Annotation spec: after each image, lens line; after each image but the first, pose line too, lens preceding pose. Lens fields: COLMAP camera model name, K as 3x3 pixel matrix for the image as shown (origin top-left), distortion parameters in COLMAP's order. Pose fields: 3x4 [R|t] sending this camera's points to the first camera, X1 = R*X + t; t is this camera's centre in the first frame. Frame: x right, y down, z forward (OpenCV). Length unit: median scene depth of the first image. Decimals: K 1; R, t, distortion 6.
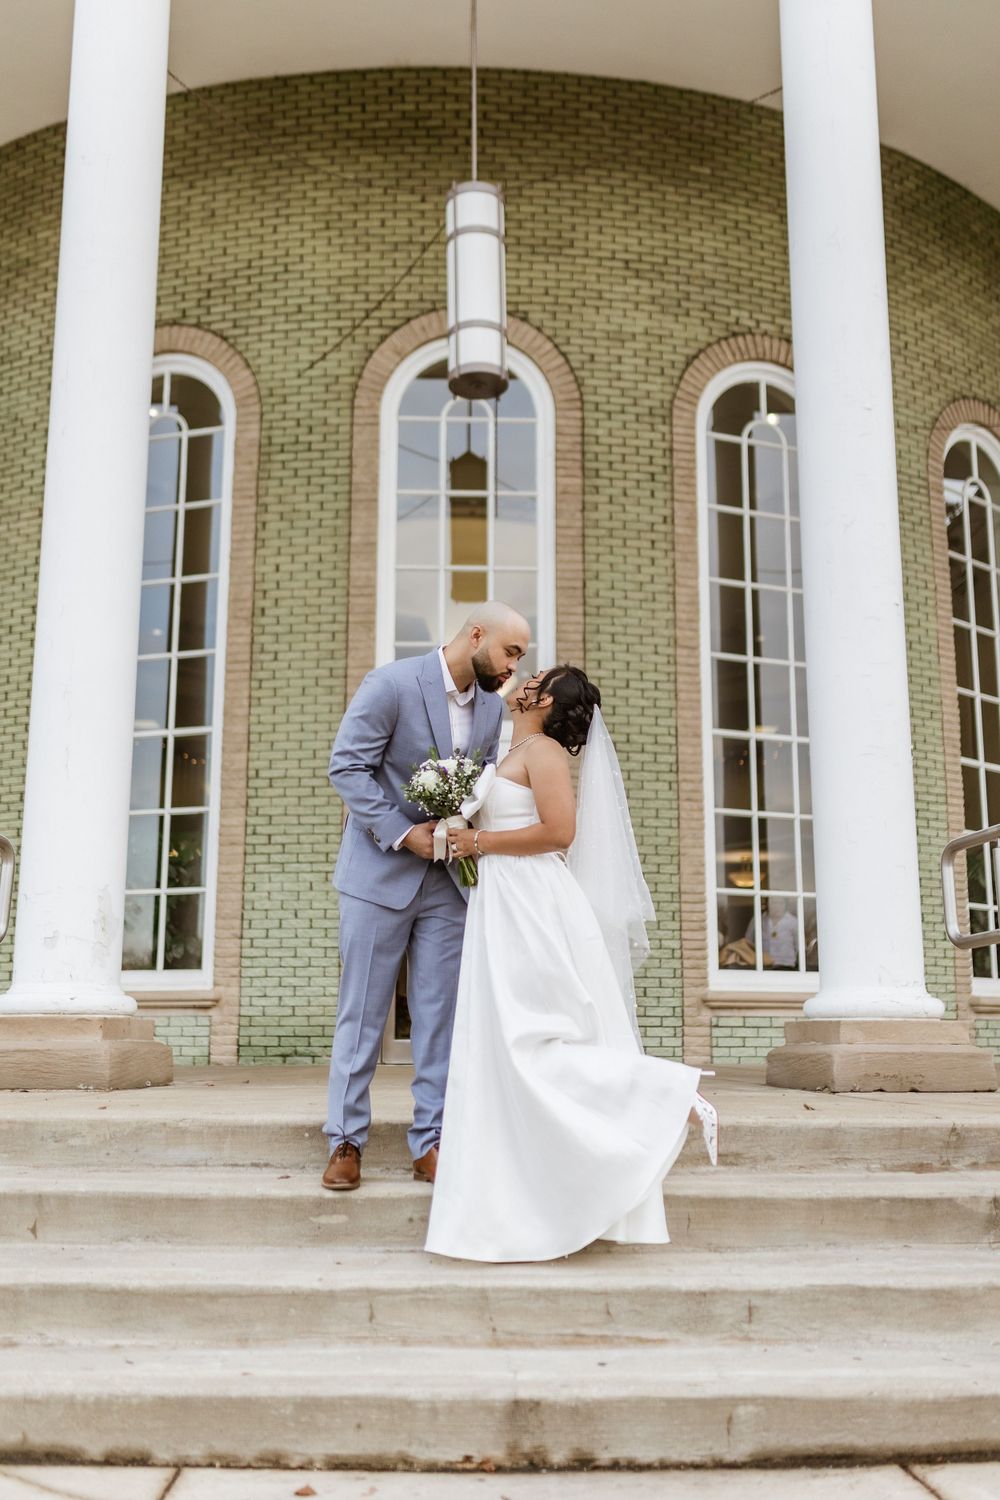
lens RADIAL K [[1445.5, 0, 505.6], [0, 1445.5, 768.5], [0, 0, 1]] dist [0.019025, -0.019870]
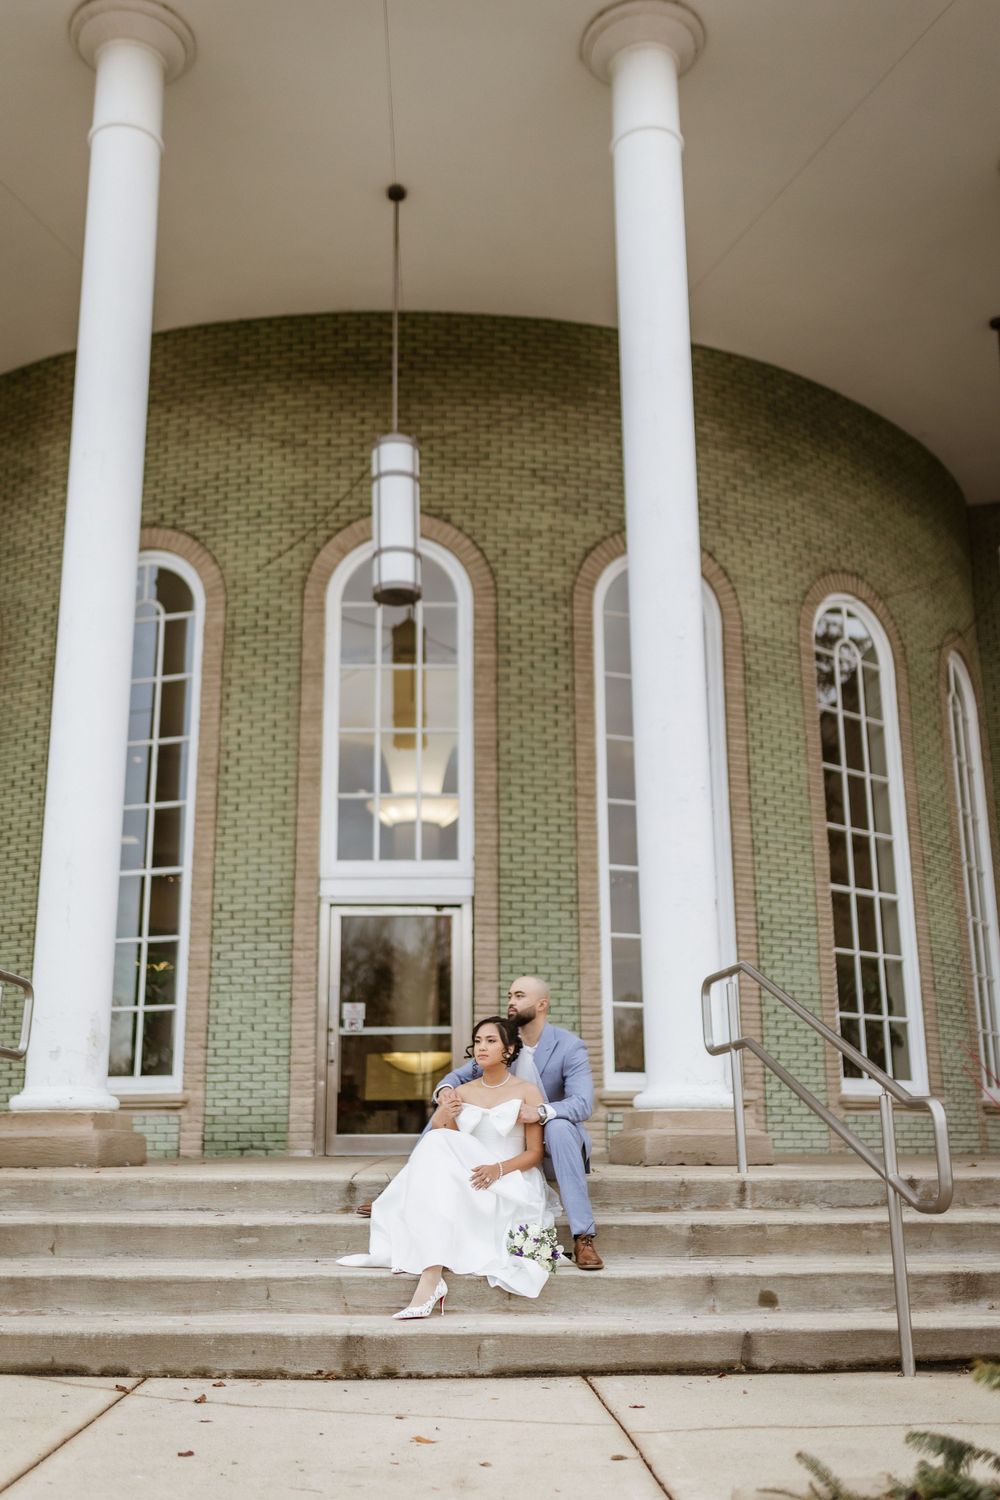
lens RADIAL K [[1502.9, 0, 481.7], [0, 1502.9, 756.5], [0, 0, 1]] dist [0.018932, -0.022062]
pose [[0.999895, -0.009371, -0.011071, 0.054502], [0.008571, 0.997495, -0.070215, -0.030405], [0.011702, 0.070112, 0.997470, -0.225383]]
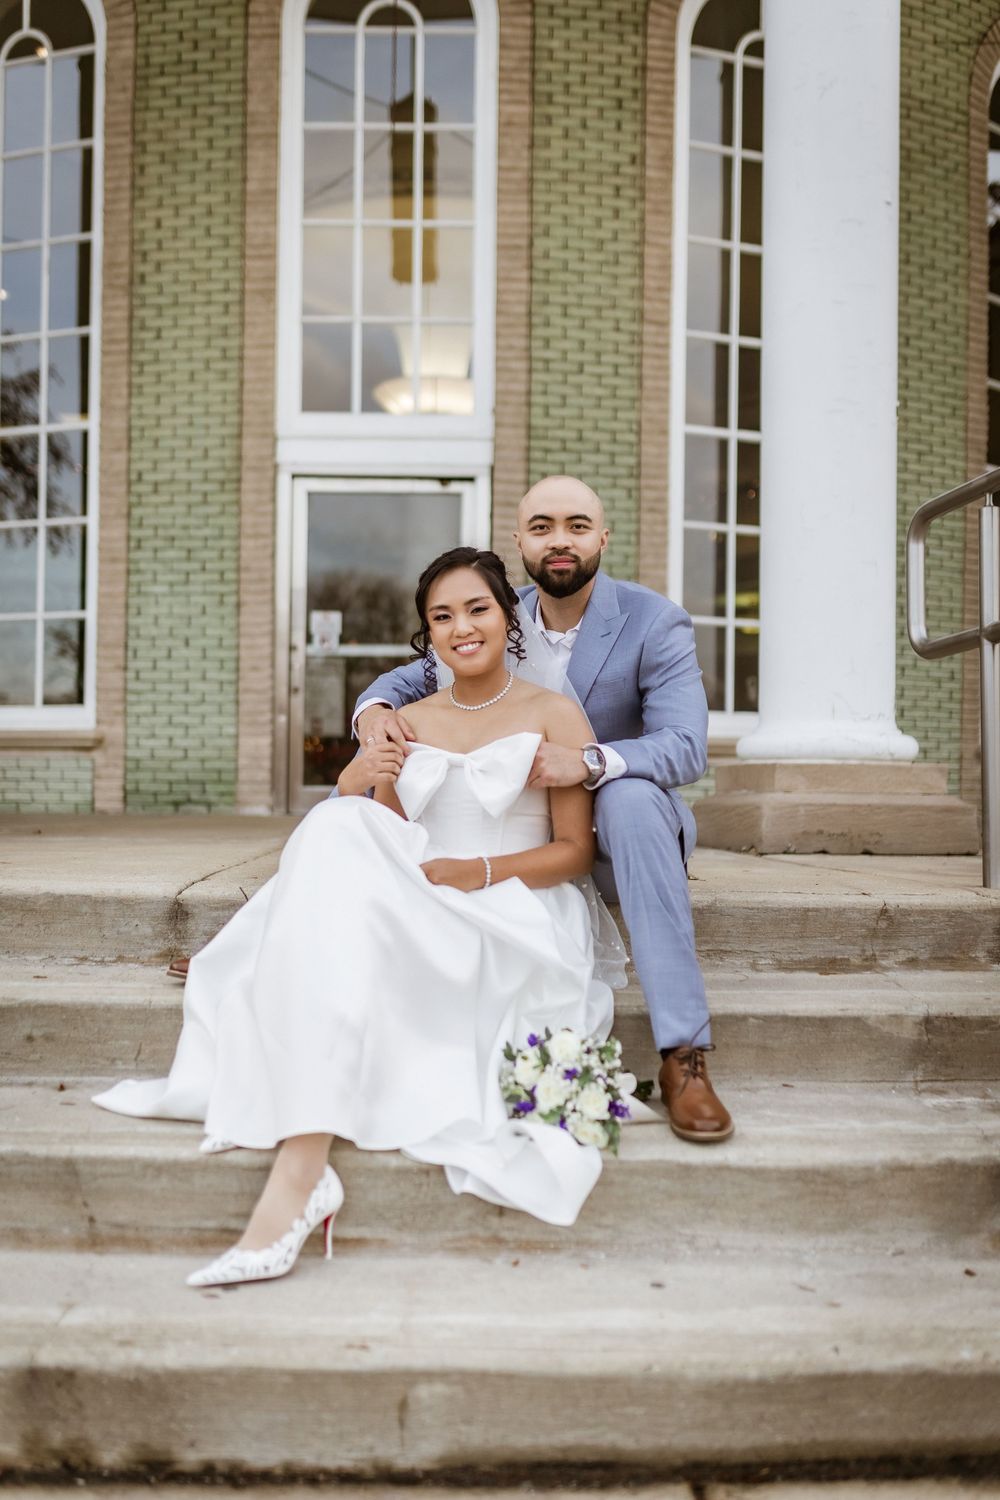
lens RADIAL K [[1439.3, 0, 473.7], [0, 1439.3, 783.8], [0, 0, 1]] dist [0.021205, -0.023238]
pose [[0.998930, 0.010236, -0.045091, 0.061657], [-0.002099, 0.984219, 0.176944, 0.029518], [0.046191, -0.176660, 0.983187, 0.140914]]
